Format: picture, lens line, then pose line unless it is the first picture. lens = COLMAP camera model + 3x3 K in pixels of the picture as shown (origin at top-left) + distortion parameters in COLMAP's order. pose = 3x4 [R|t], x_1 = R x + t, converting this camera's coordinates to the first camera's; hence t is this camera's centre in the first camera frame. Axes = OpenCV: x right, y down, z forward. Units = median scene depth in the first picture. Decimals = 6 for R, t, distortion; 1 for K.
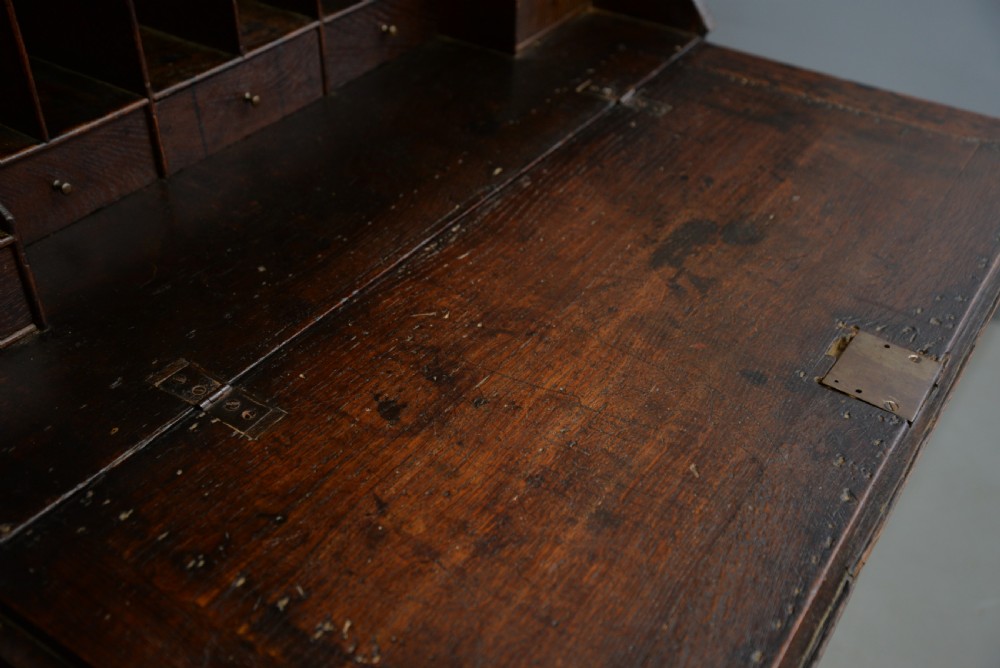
lens RADIAL K [[1064.6, 0, 500.0], [0, 1064.6, 334.0], [0, 0, 1]] dist [0.059292, 0.012753]
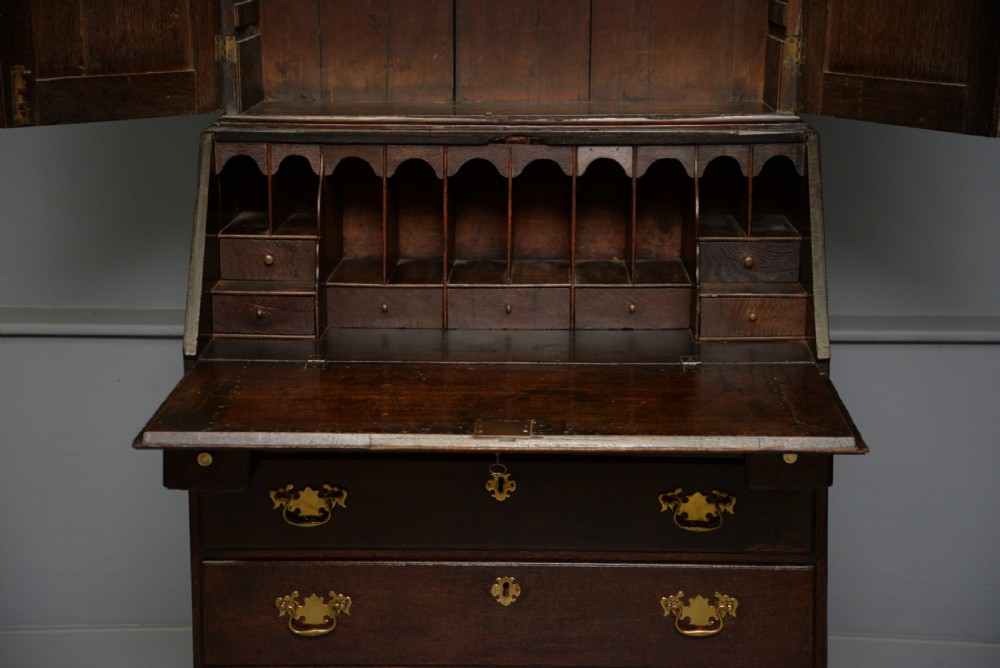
lens RADIAL K [[1914.5, 0, 495.5], [0, 1914.5, 344.4], [0, 0, 1]] dist [0.464809, 0.502084]
pose [[0.527980, 0.157595, -0.834507, 3.129892], [-0.501923, 0.850556, -0.156933, 0.446262], [0.685062, 0.501716, 0.528177, -0.882755]]
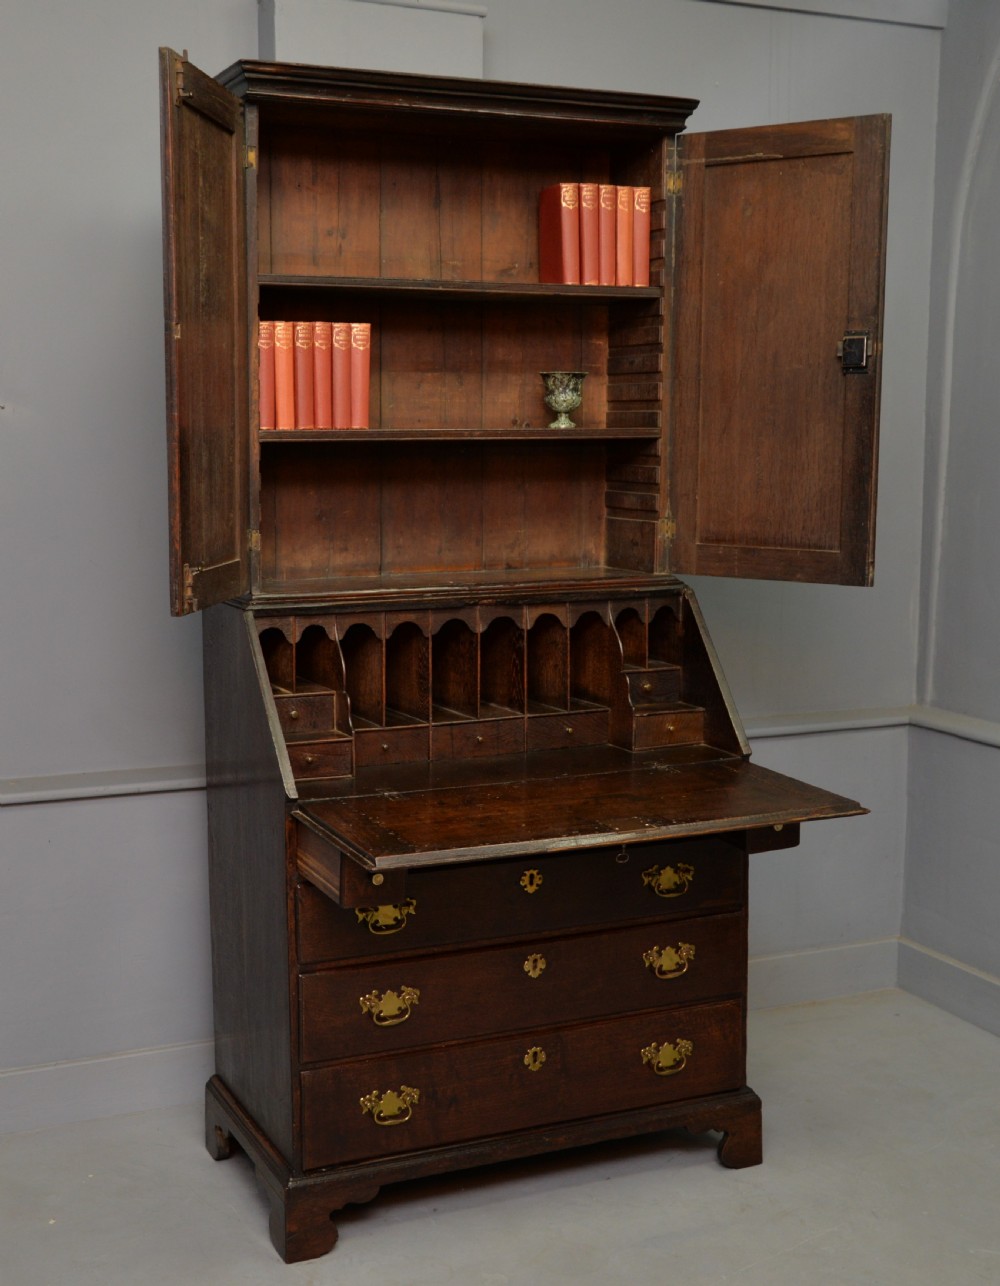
lens RADIAL K [[1718.9, 0, 470.8], [0, 1718.9, 653.6], [0, 0, 1]] dist [0.004772, 0.007572]
pose [[0.847033, 0.048594, -0.529315, 2.058696], [-0.303450, 0.861798, -0.406476, 1.367502], [0.436410, 0.504919, 0.744717, -2.211035]]
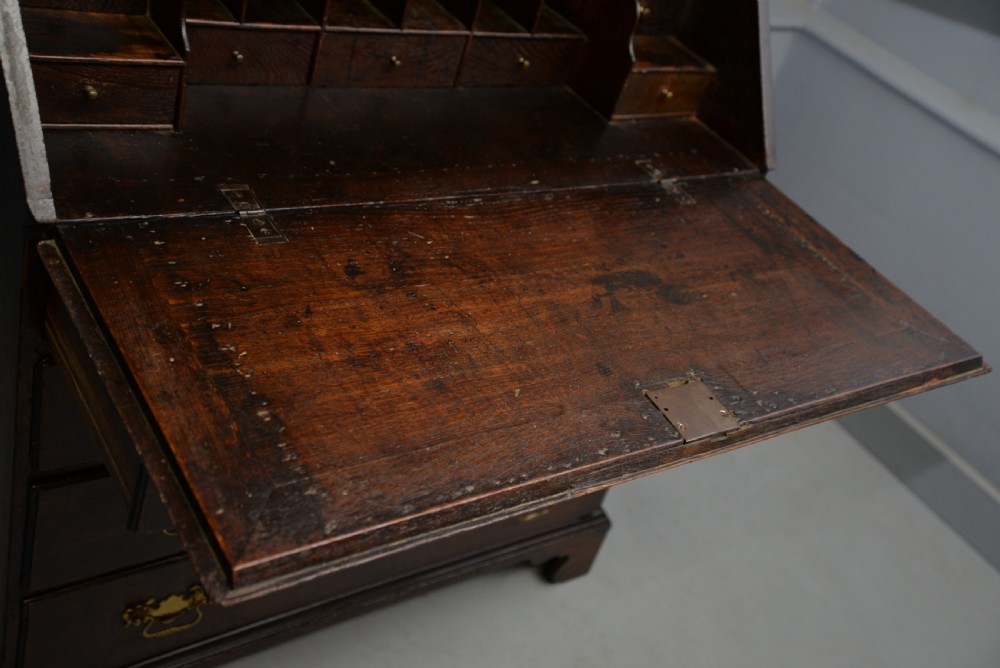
lens RADIAL K [[1064.6, 0, 500.0], [0, 1064.6, 334.0], [0, 0, 1]] dist [0.059292, 0.012753]
pose [[0.892273, 0.424250, -0.154470, 0.300683], [-0.434878, 0.899535, -0.041447, 0.109596], [0.121367, 0.104157, 0.987128, -0.347307]]
